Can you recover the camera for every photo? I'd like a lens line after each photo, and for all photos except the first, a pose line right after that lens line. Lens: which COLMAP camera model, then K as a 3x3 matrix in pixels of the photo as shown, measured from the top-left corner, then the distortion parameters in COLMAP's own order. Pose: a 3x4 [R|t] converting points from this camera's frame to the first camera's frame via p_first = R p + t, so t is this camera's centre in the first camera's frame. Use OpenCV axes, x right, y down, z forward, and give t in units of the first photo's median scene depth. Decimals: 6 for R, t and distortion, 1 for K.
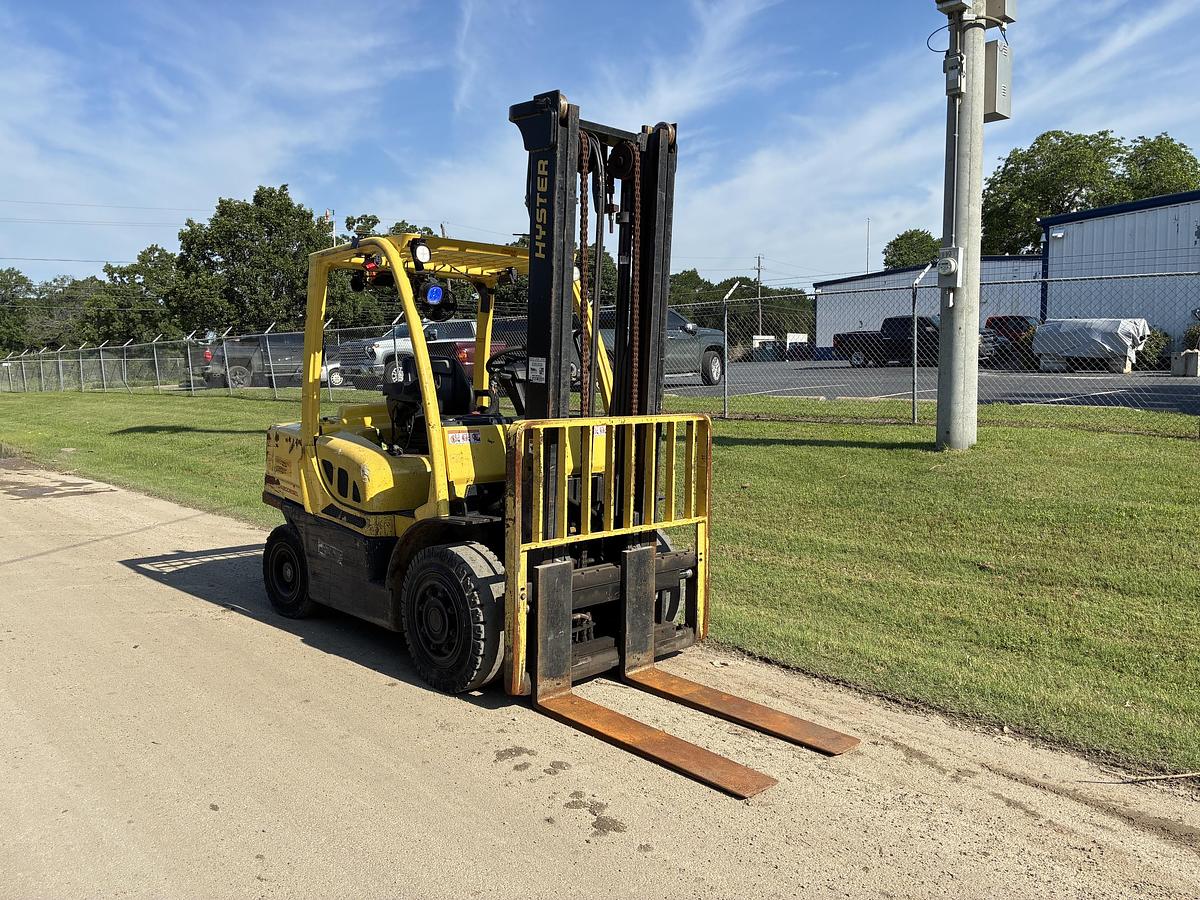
lens RADIAL K [[908.7, 0, 603.7], [0, 908.7, 446.0], [0, 0, 1]] dist [0.045400, -0.054146]
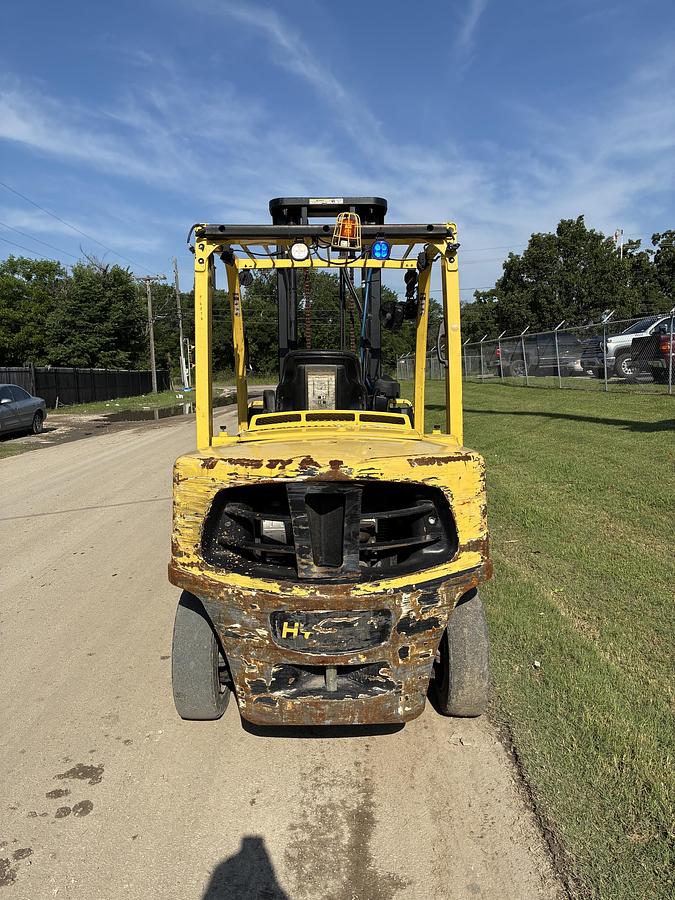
lens RADIAL K [[681.5, 0, 337.8], [0, 681.5, 446.3], [0, 0, 1]] dist [0.045400, -0.054146]
pose [[0.751473, 0.065332, -0.656521, 0.156974], [-0.038621, 0.997735, 0.055081, -0.016394], [0.658632, -0.016036, 0.752294, 0.179689]]
